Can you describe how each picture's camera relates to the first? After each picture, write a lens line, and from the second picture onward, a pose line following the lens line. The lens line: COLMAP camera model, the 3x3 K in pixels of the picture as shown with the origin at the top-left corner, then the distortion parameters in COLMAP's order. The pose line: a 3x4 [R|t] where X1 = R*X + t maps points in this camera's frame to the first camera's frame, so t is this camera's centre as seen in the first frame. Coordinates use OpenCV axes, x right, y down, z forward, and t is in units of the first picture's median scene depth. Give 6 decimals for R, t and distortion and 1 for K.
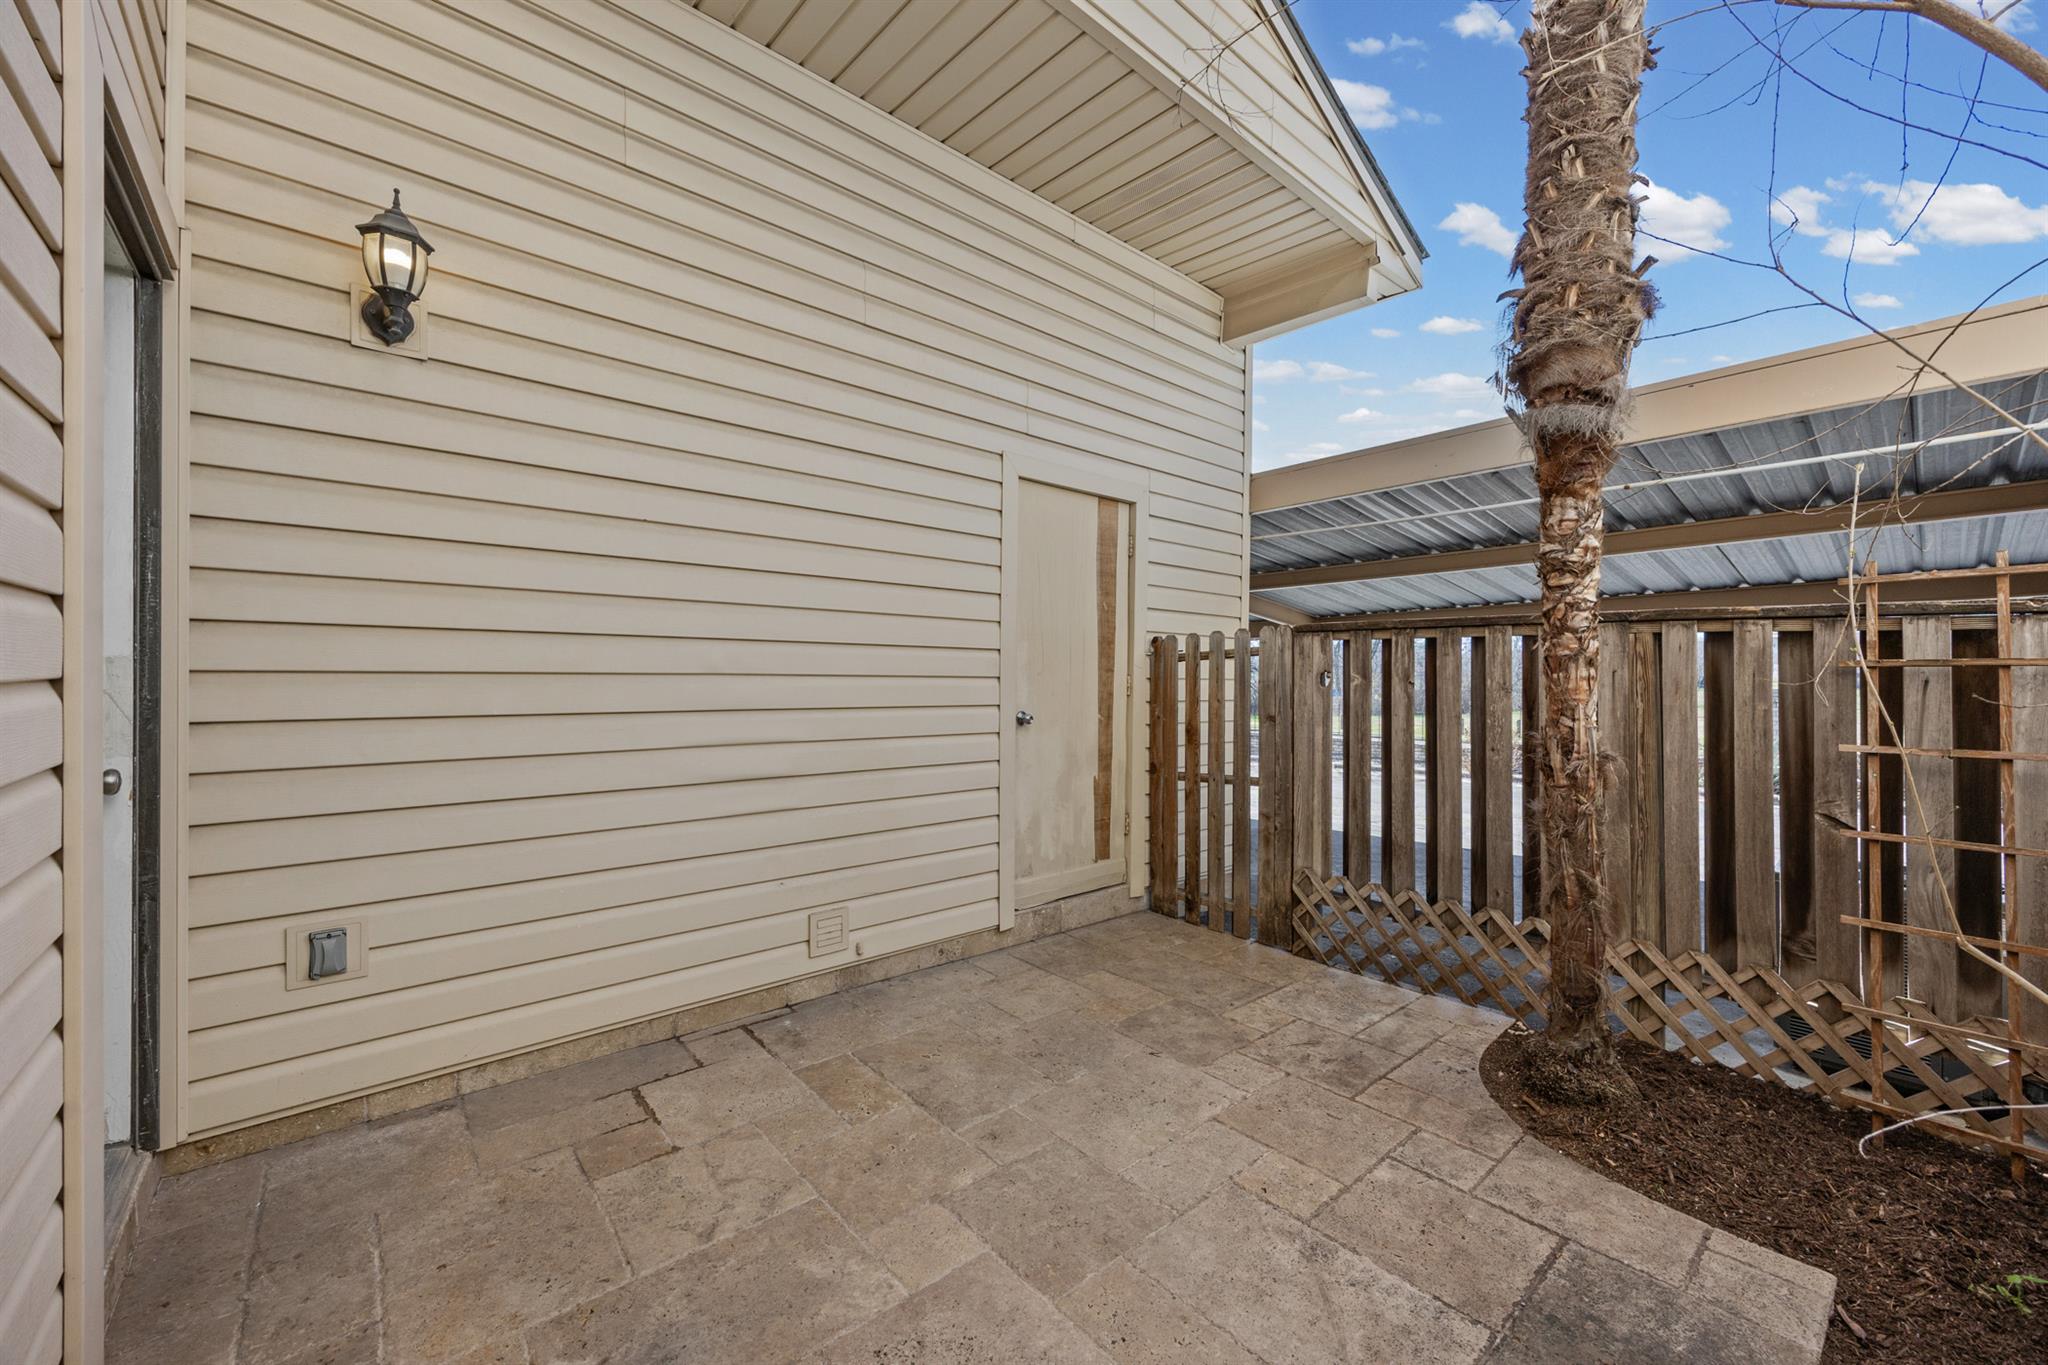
lens RADIAL K [[786.4, 0, 1029.4], [0, 786.4, 678.6], [0, 0, 1]] dist [0.001072, 0.000029]
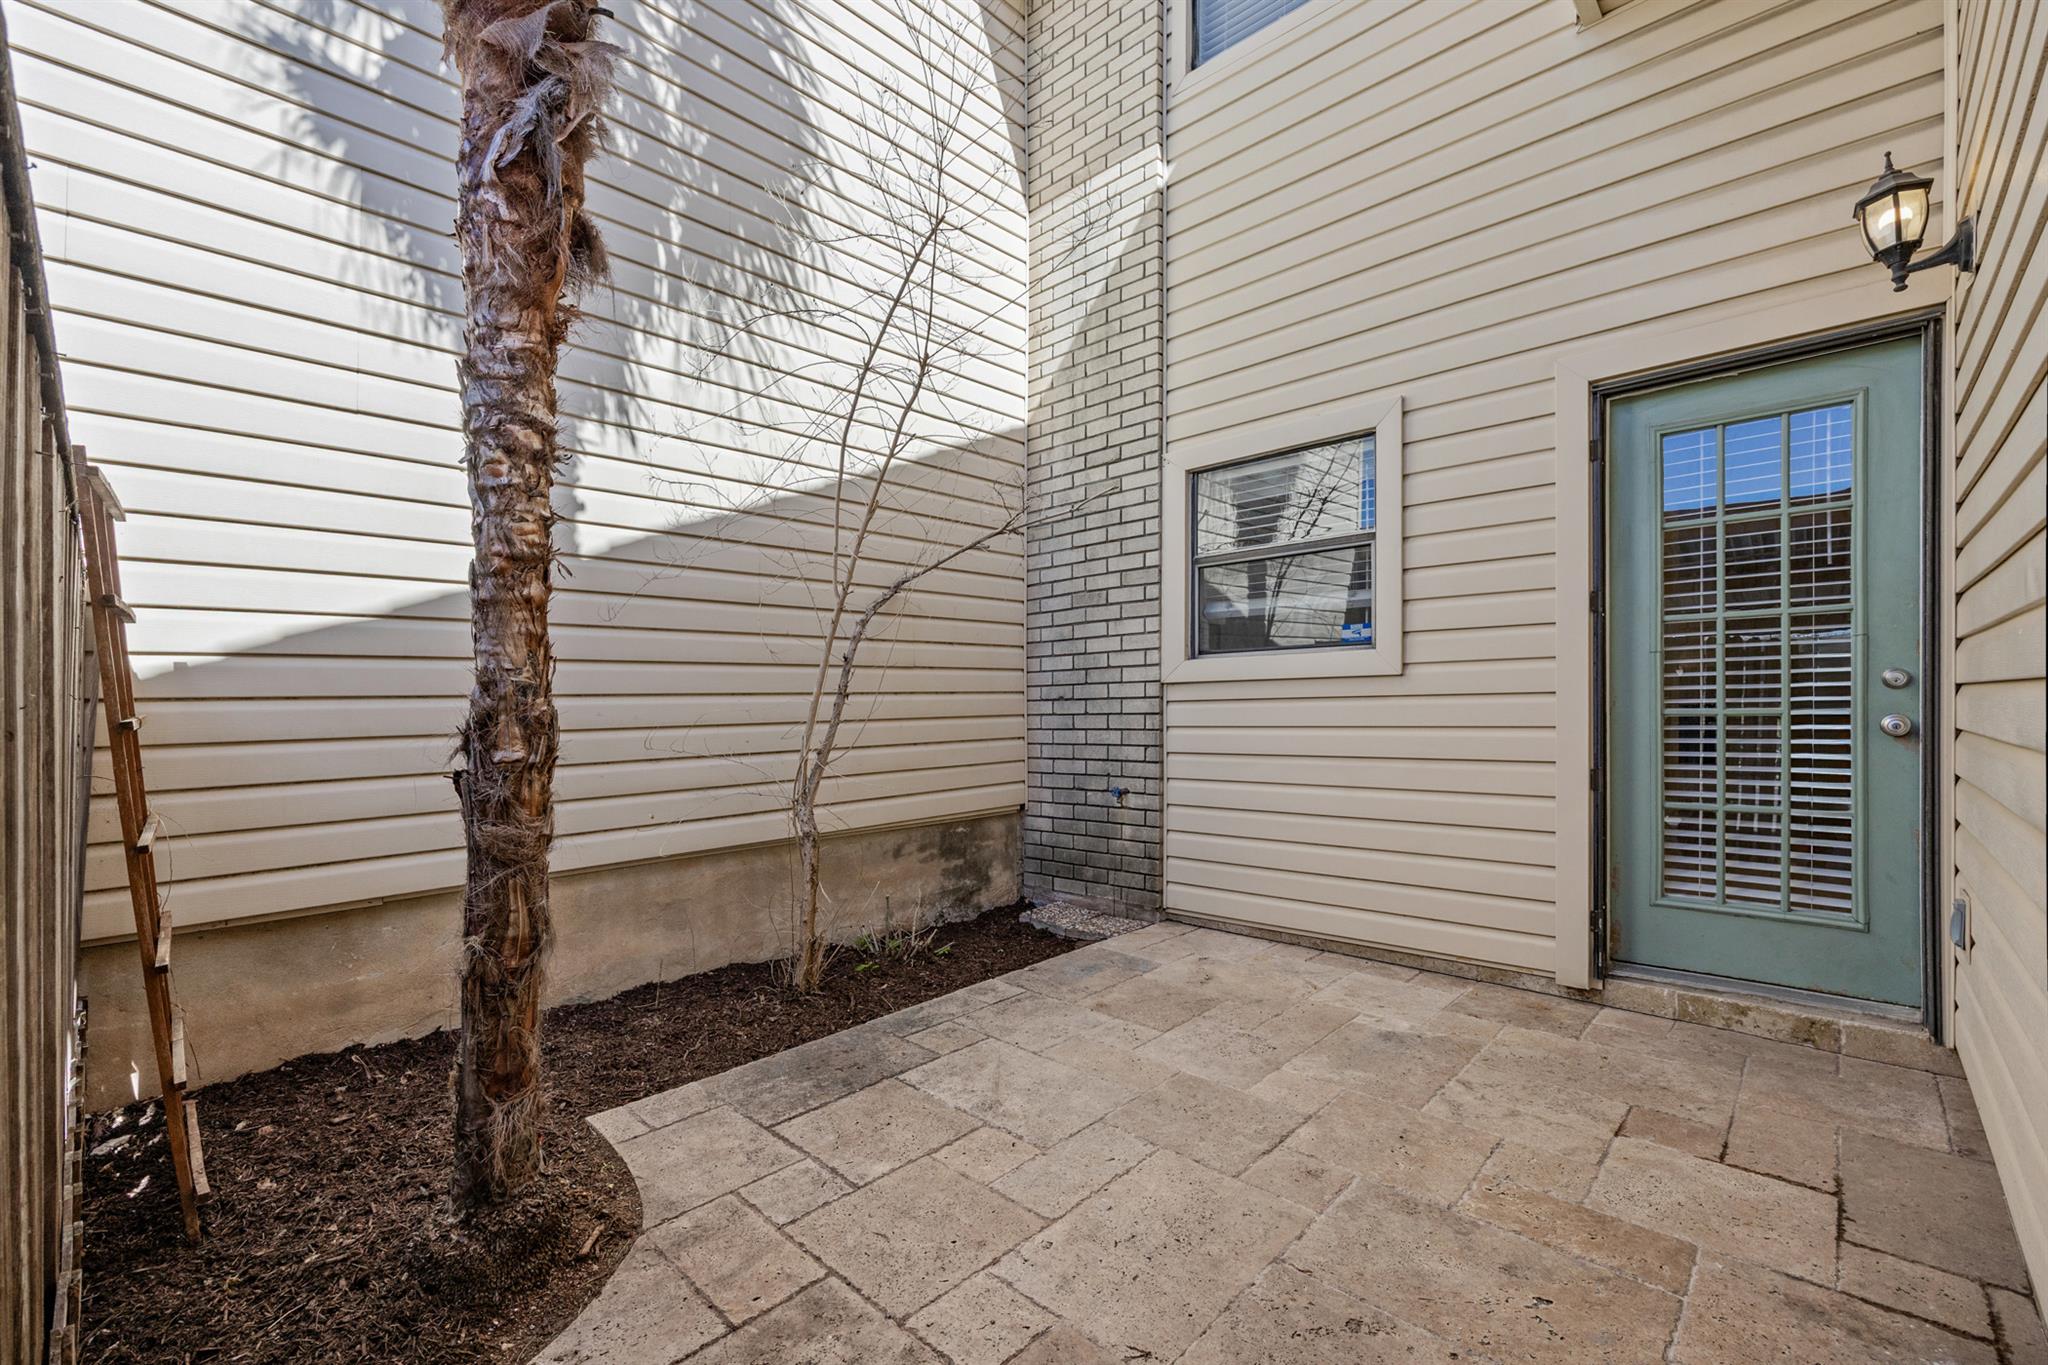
lens RADIAL K [[875.7, 0, 1025.5], [0, 875.7, 695.4], [0, 0, 1]] dist [-0.000566, -0.000272]
pose [[-0.995614, 0.000842, -0.093552, 0.375187], [0.000979, 0.999998, -0.001429, 0.071628], [0.093551, -0.001514, -0.995613, 2.049142]]
